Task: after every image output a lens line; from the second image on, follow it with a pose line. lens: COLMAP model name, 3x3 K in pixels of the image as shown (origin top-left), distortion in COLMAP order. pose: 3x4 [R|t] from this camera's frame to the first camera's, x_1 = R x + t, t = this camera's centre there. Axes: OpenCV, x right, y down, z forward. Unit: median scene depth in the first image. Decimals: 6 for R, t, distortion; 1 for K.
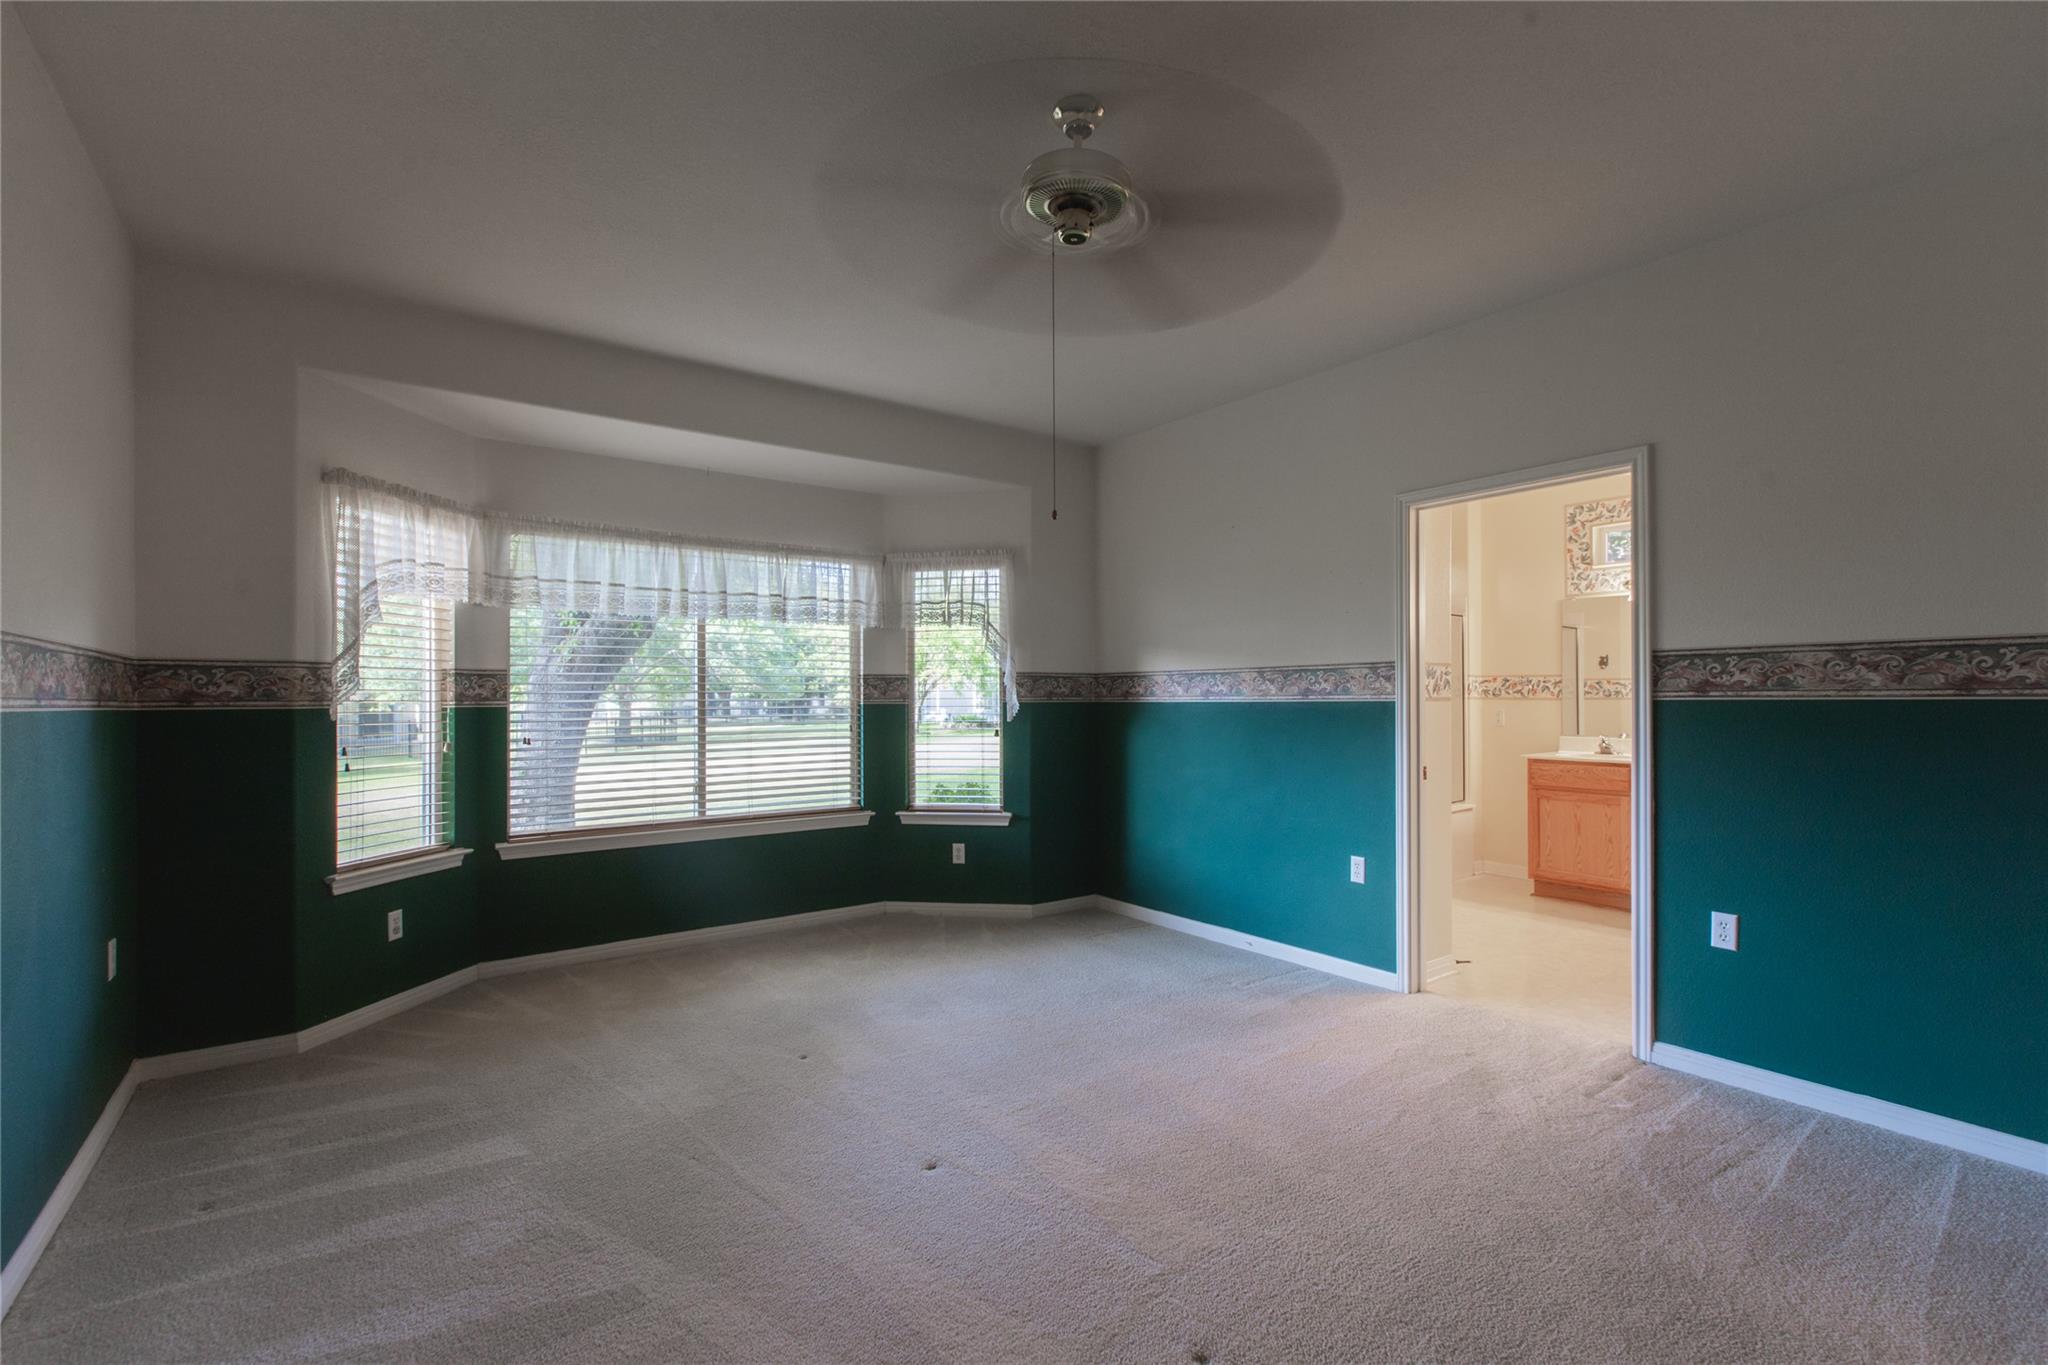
lens RADIAL K [[928.2, 0, 991.9], [0, 928.2, 694.5], [0, 0, 1]] dist [0.004935, -0.002582]
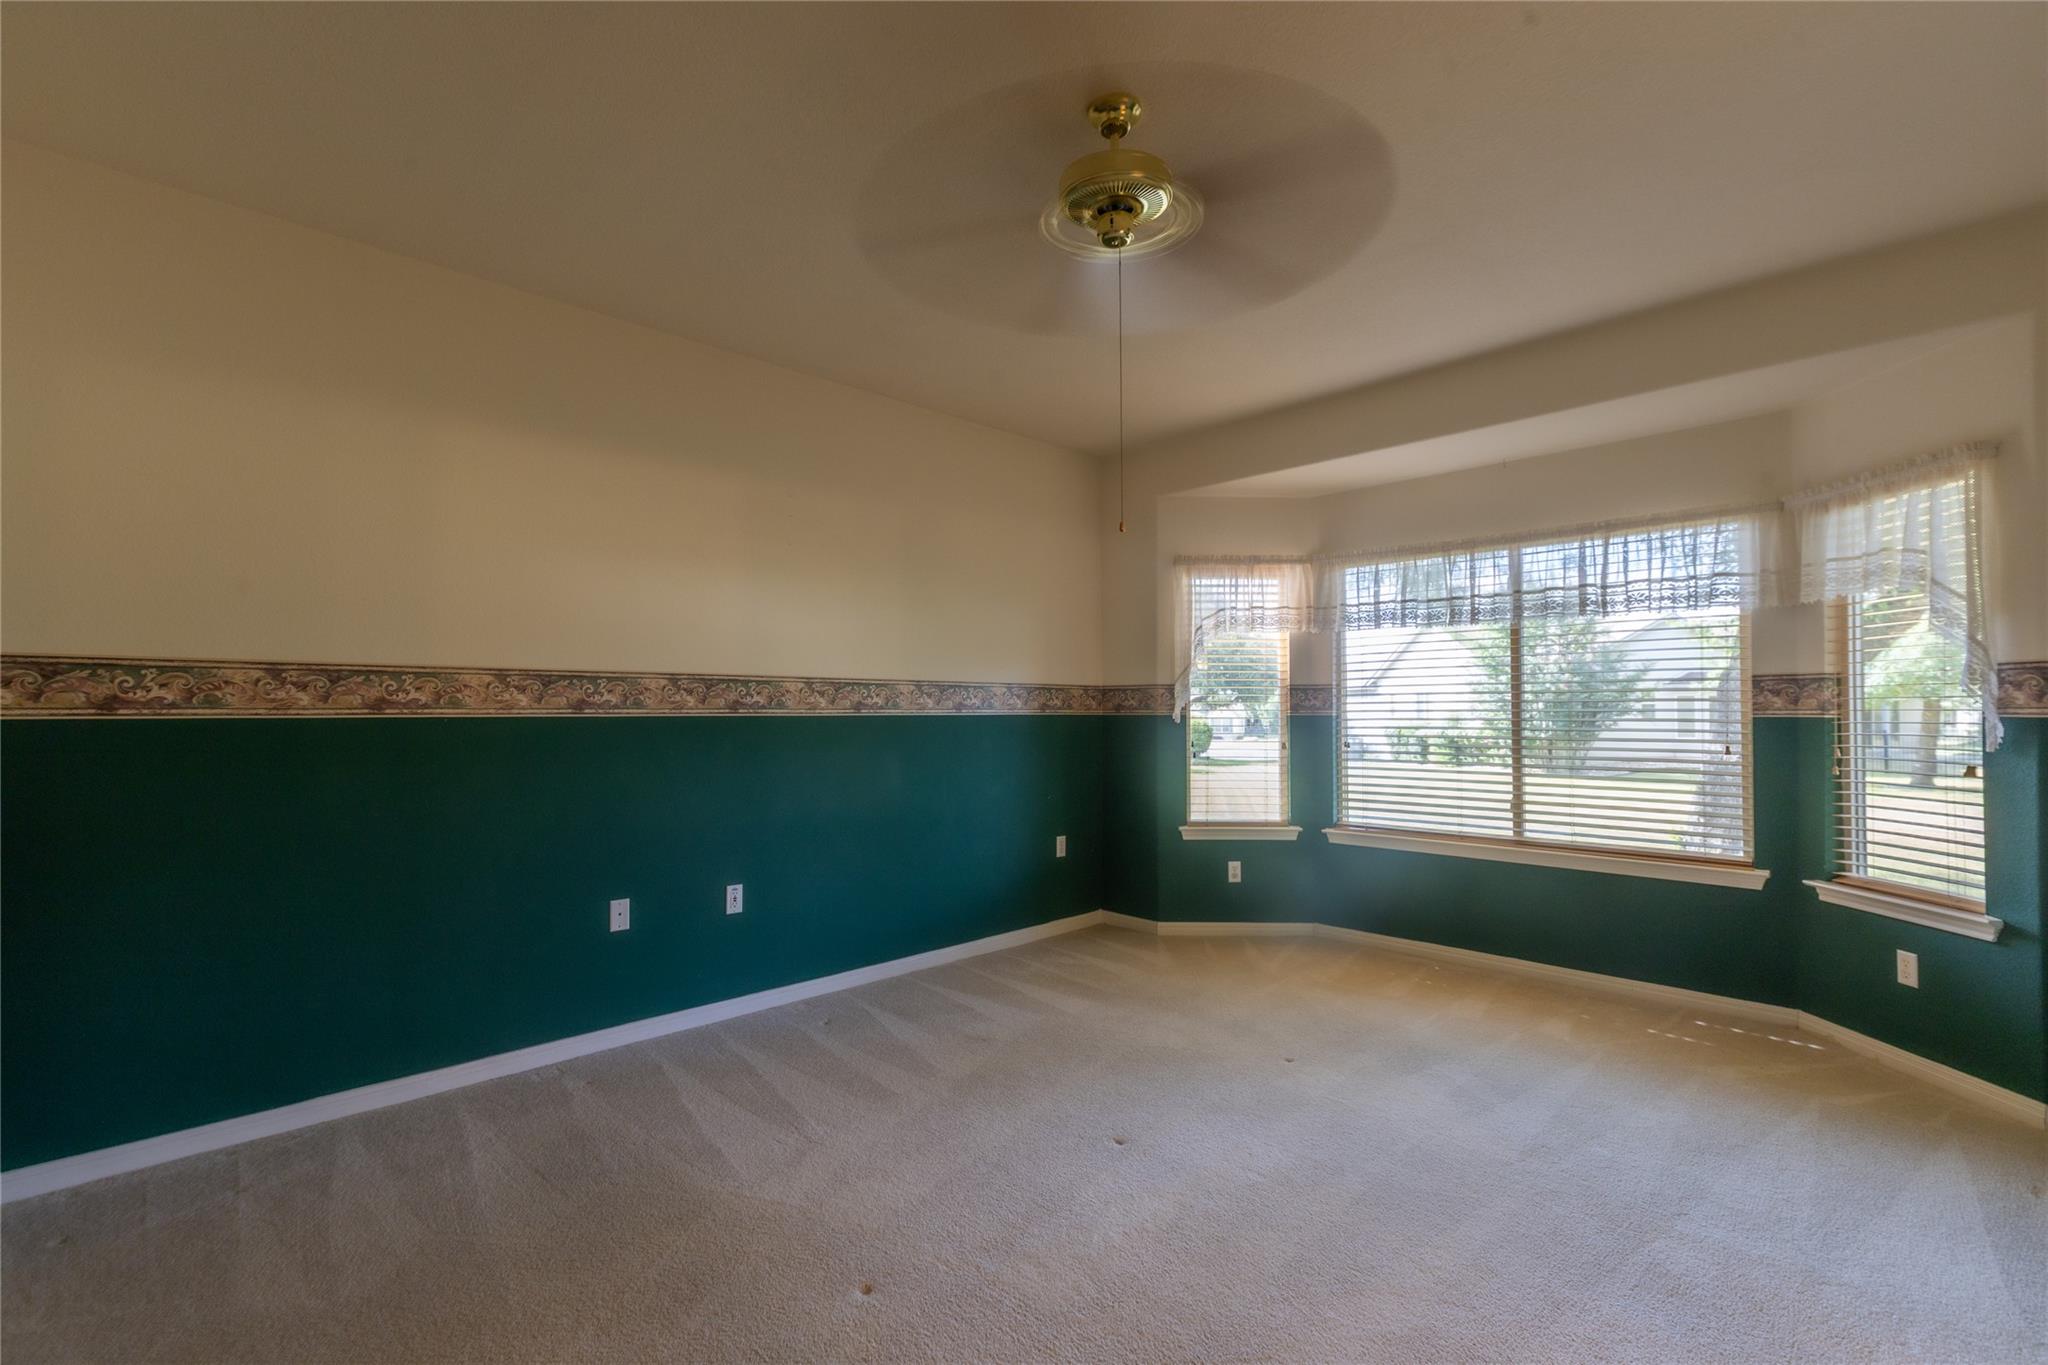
lens RADIAL K [[928.2, 0, 1078.8], [0, 928.2, 702.0], [0, 0, 1]] dist [0.004935, -0.002582]
pose [[0.157486, -0.003621, -0.987515, 0.637223], [0.004057, 0.999987, -0.003020, -0.001456], [0.987513, -0.003531, 0.157499, 0.510824]]
